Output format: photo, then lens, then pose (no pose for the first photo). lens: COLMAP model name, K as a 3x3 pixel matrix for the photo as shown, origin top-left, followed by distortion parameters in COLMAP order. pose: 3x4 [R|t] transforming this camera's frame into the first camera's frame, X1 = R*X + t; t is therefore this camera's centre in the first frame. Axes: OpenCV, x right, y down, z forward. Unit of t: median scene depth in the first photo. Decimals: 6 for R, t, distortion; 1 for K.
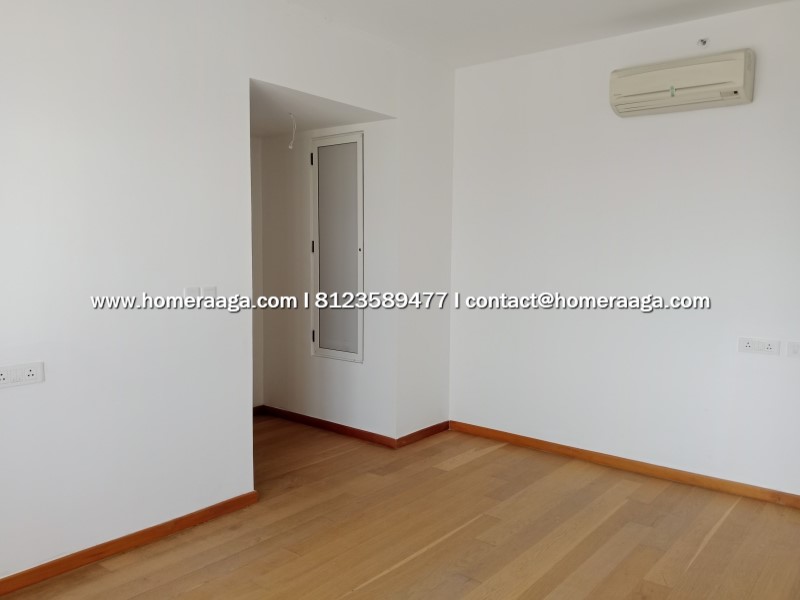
lens RADIAL K [[661.6, 0, 401.5], [0, 661.6, 299.7], [0, 0, 1]] dist [0.035060, -0.017285]
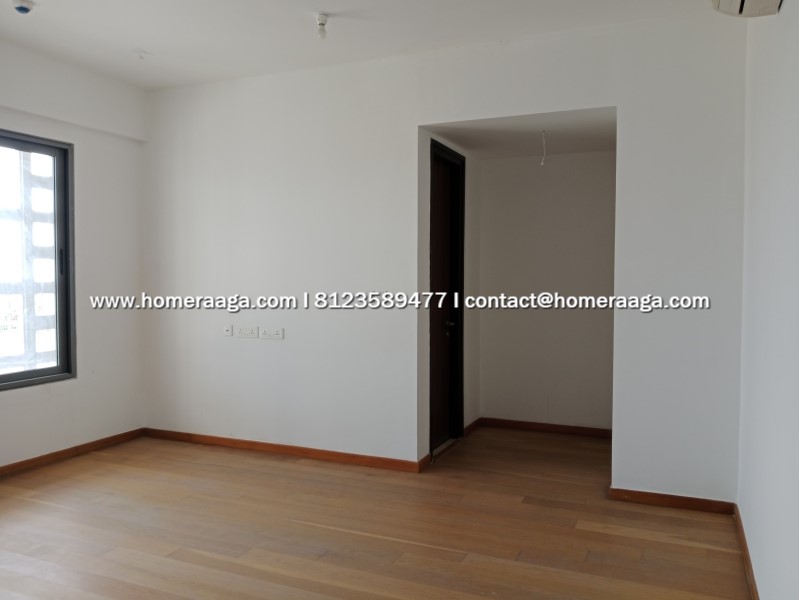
lens RADIAL K [[660.8, 0, 400.6], [0, 660.8, 302.9], [0, 0, 1]] dist [0.035060, -0.017285]
pose [[0.277901, 0.048796, -0.959369, 0.802971], [-0.085170, 0.996027, 0.025989, -0.028708], [0.956826, 0.074487, 0.280953, 0.531644]]
